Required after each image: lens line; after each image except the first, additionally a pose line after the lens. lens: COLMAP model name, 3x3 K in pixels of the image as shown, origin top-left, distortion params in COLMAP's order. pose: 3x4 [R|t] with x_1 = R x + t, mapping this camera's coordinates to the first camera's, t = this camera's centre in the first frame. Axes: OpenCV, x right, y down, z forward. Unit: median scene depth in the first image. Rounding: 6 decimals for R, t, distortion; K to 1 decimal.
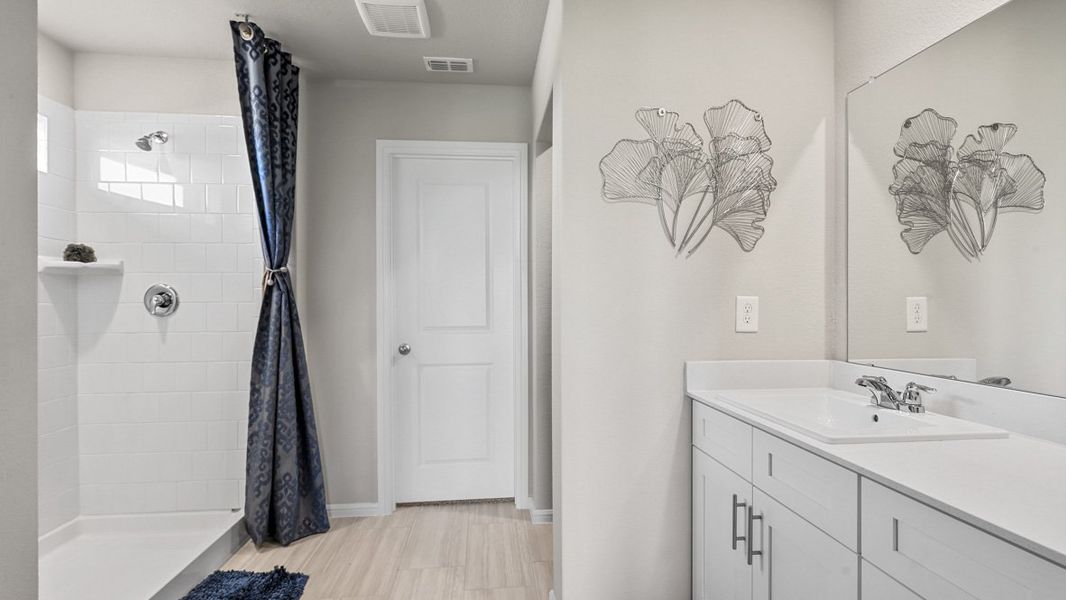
lens RADIAL K [[491.5, 0, 532.8], [0, 491.5, 299.9], [0, 0, 1]] dist [-0.003174, 0.000036]
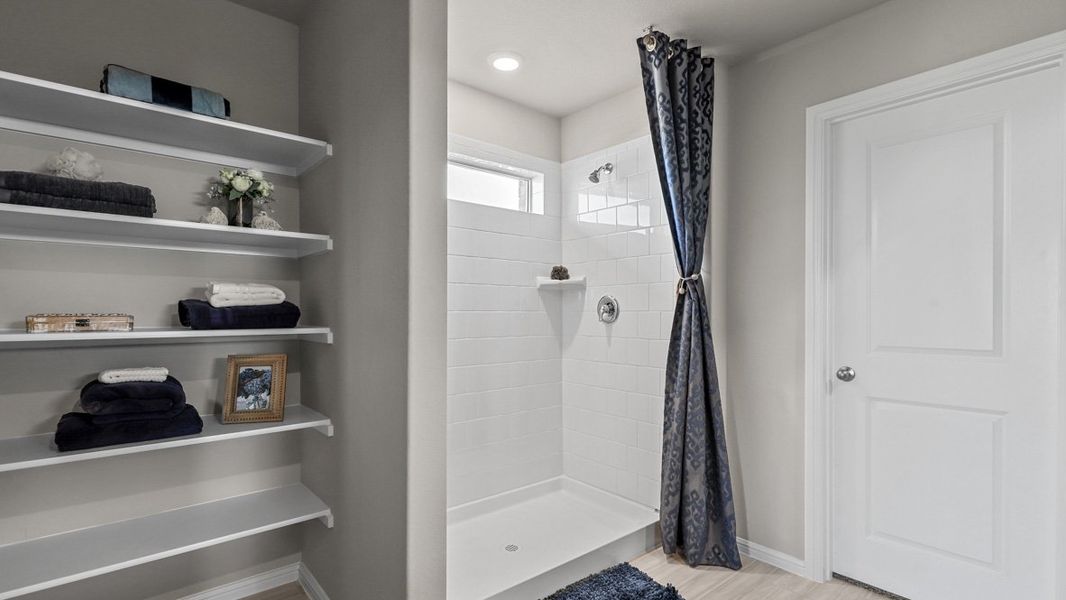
lens RADIAL K [[491.5, 0, 527.3], [0, 491.5, 314.1], [0, 0, 1]] dist [-0.003174, 0.000036]
pose [[0.560257, 0.008063, -0.828279, 0.101893], [0.000291, 0.999951, 0.009931, 0.000524], [0.828319, -0.005805, 0.560227, 0.196257]]
